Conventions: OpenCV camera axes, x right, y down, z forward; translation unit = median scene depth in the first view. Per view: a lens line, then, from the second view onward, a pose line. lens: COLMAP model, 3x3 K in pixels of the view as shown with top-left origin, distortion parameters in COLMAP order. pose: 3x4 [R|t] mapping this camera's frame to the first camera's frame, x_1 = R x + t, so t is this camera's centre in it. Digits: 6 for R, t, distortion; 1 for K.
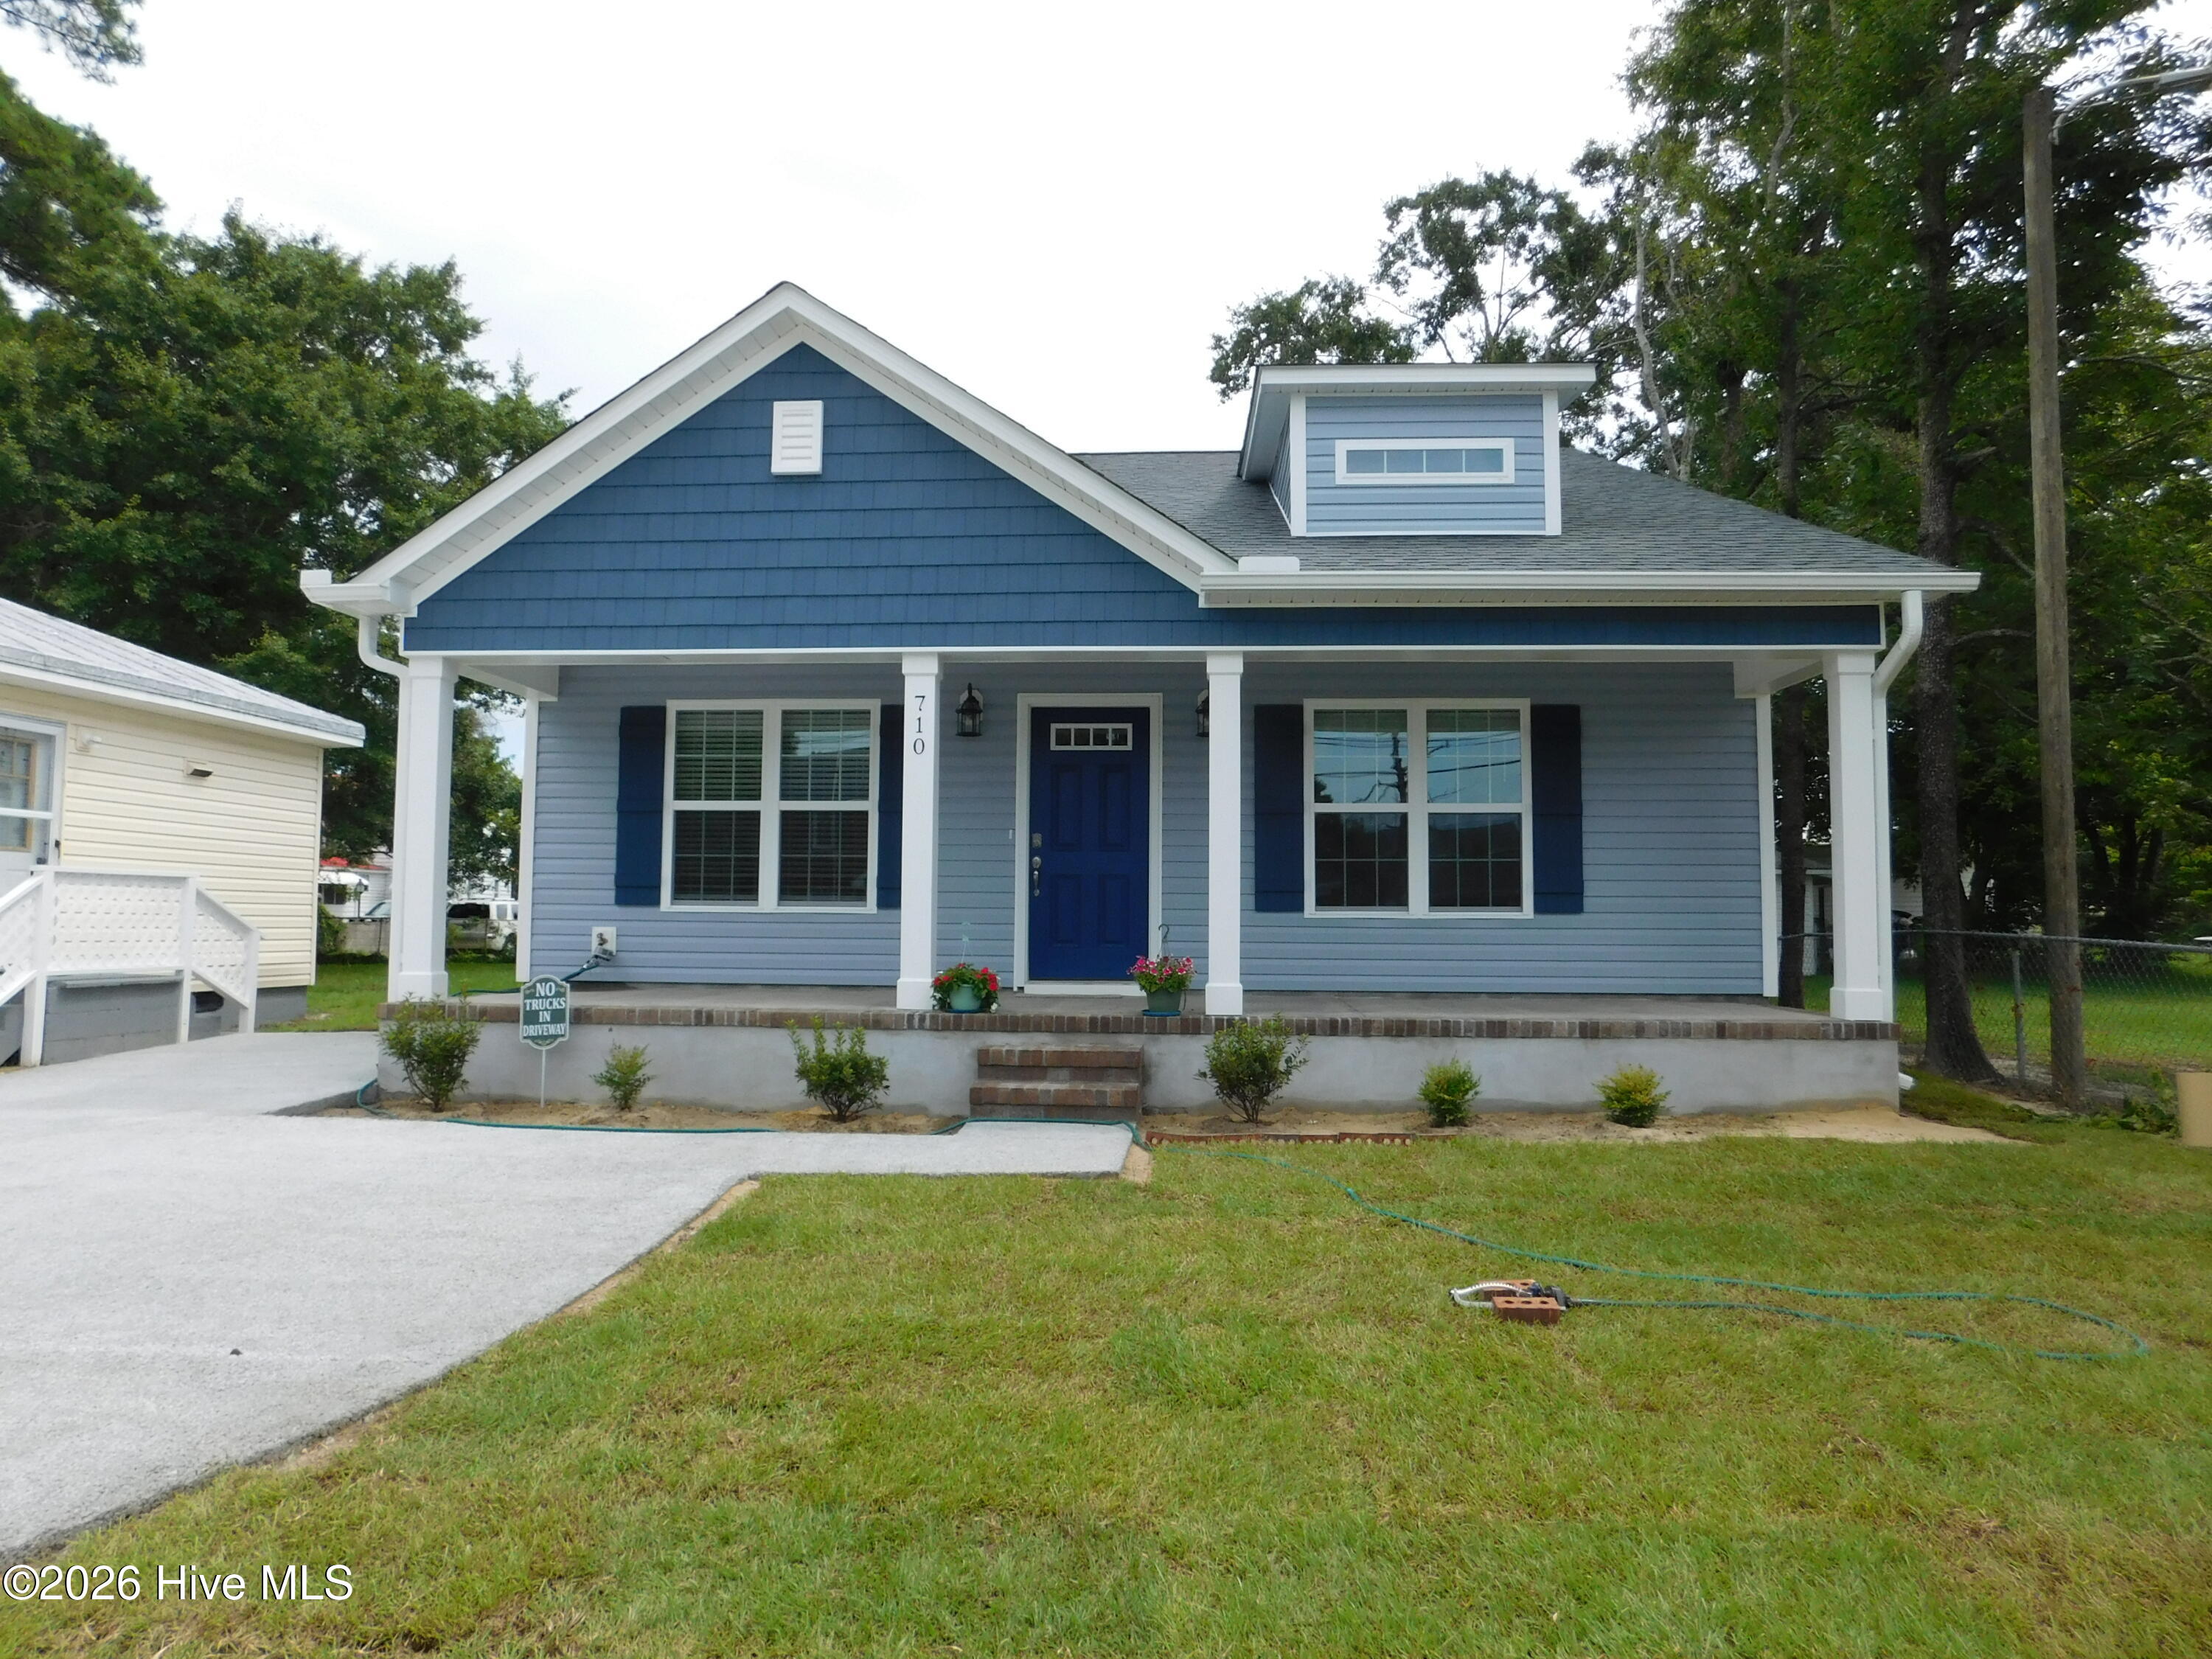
lens RADIAL K [[1466.4, 0, 1101.0], [0, 1466.4, 826.2], [0, 0, 1]] dist [-0.067364, 0.059311]
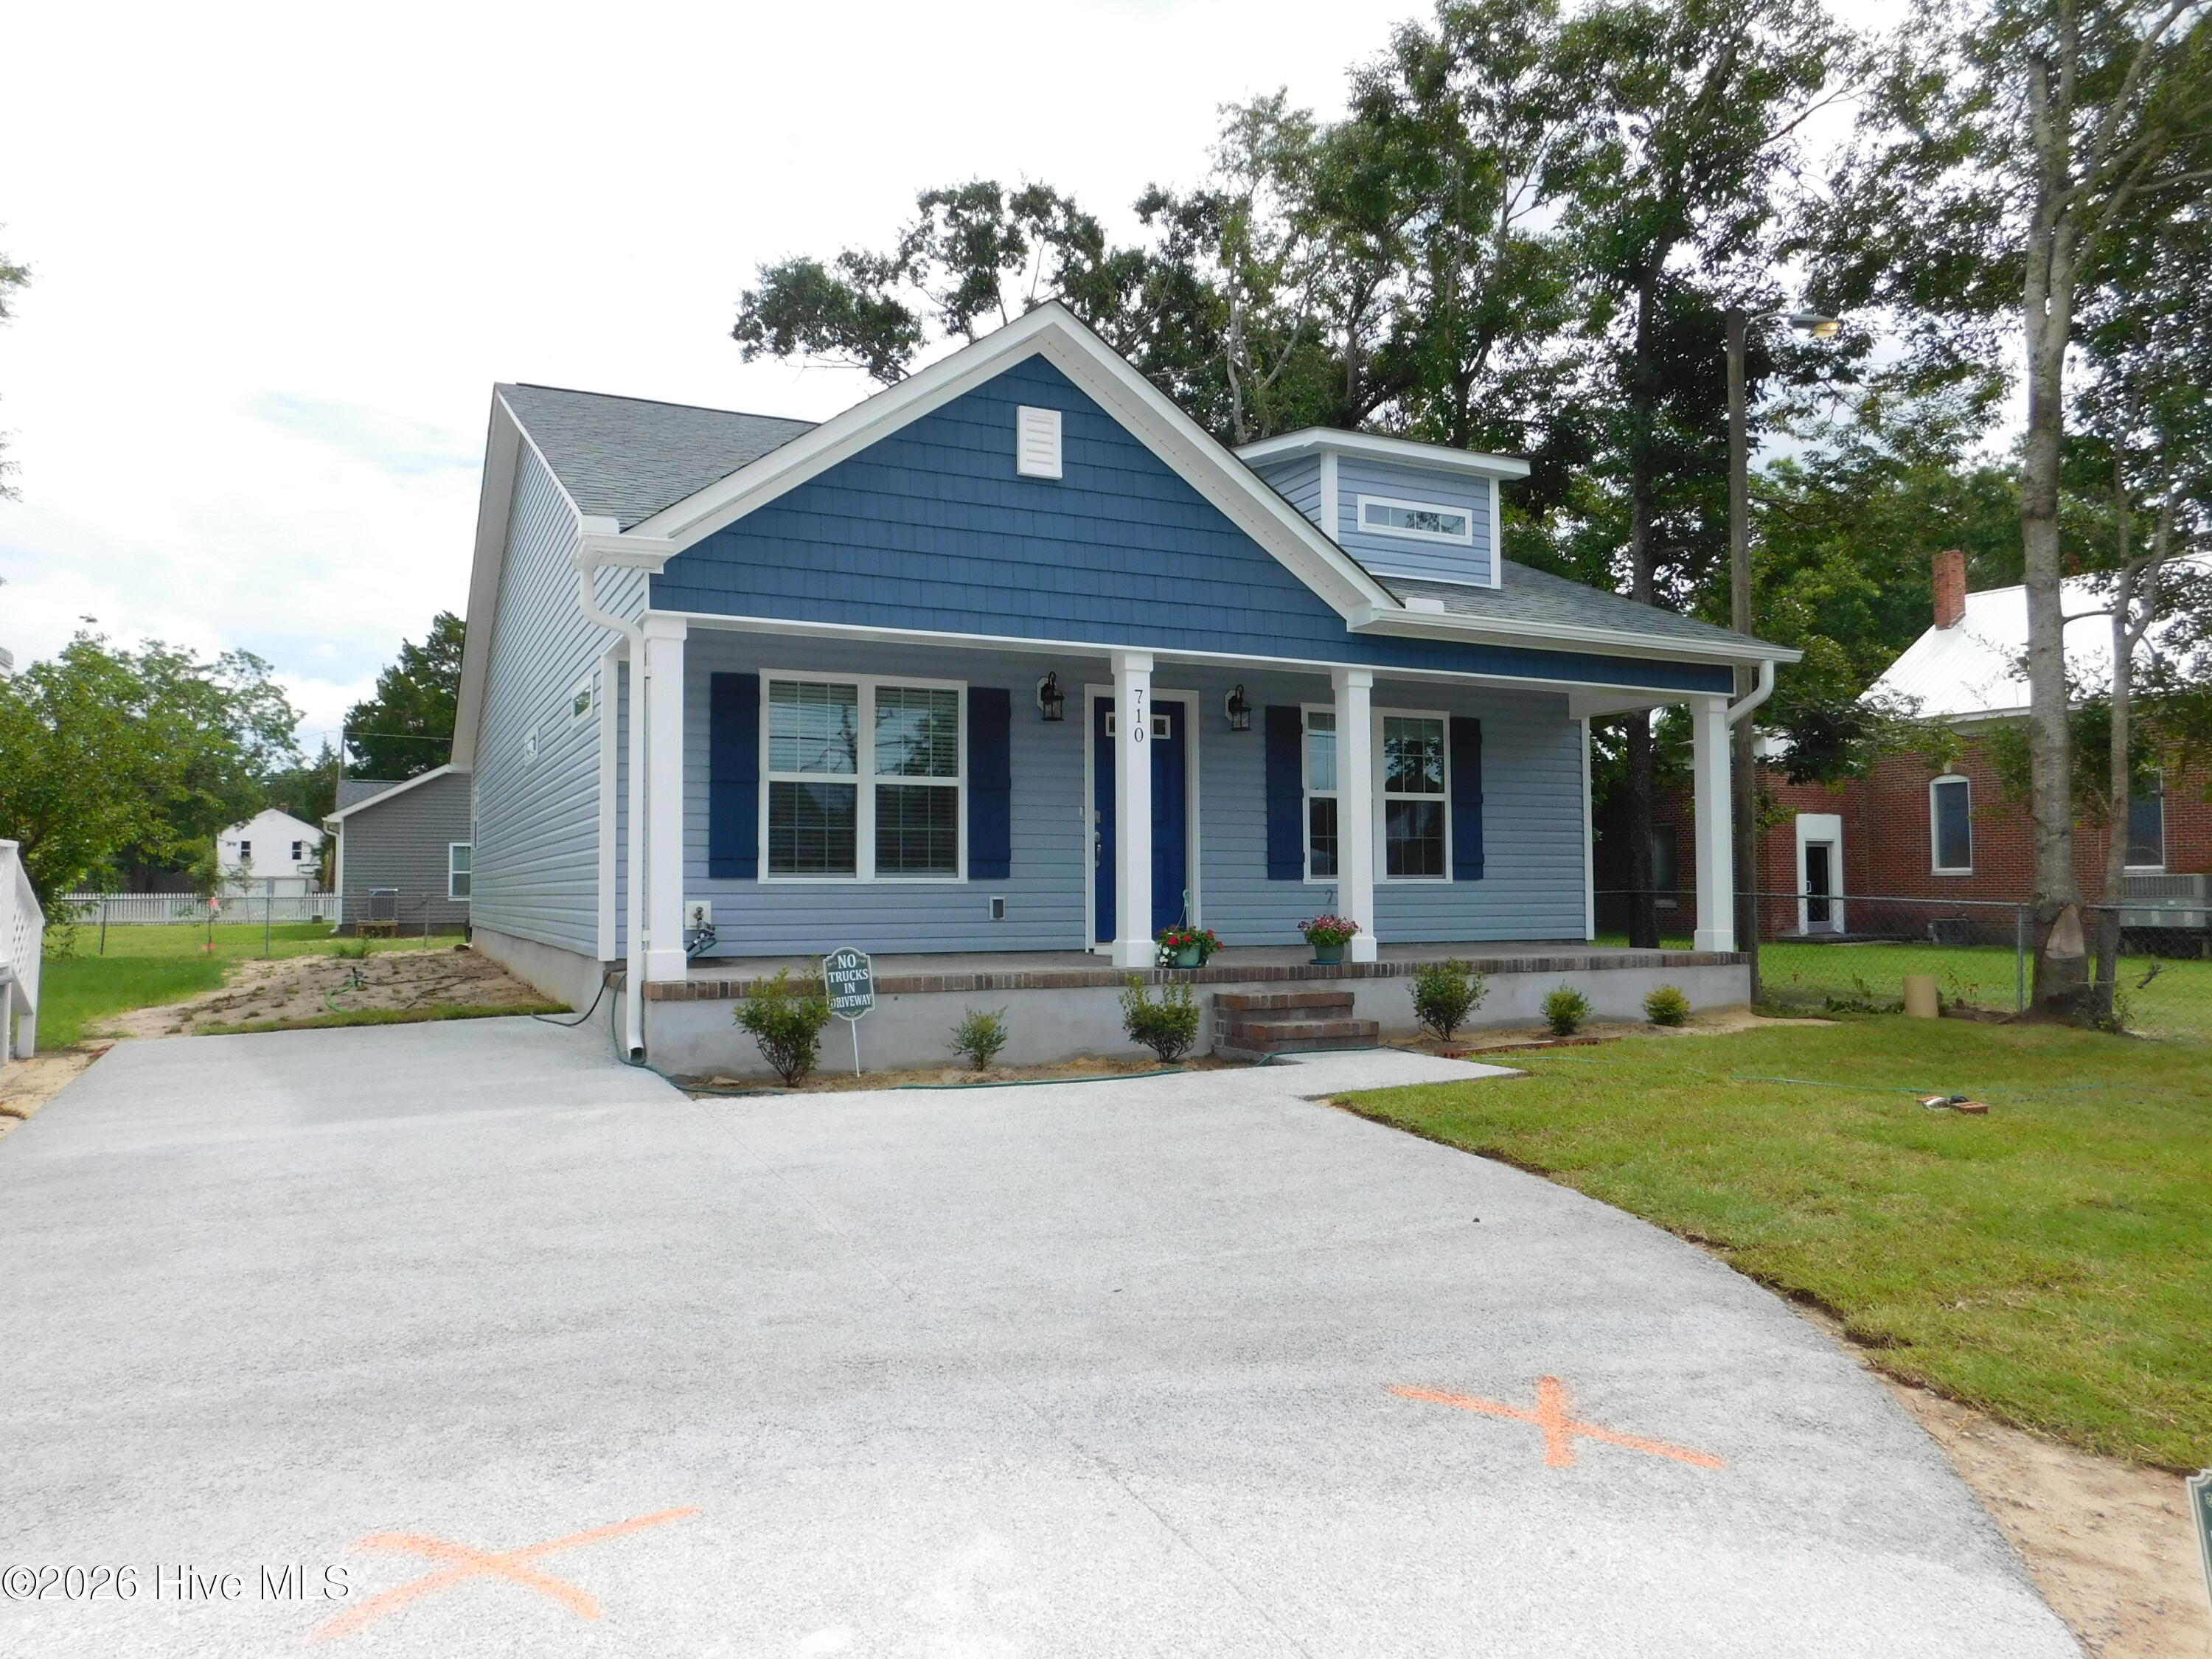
lens RADIAL K [[1536.8, 0, 1035.7], [0, 1536.8, 831.9], [0, 0, 1]] dist [-0.039068, -0.000191]
pose [[0.869610, 0.008437, 0.493667, -0.760263], [-0.021878, 0.999530, 0.021457, -0.003493], [-0.493254, -0.029460, 0.869386, 0.007710]]
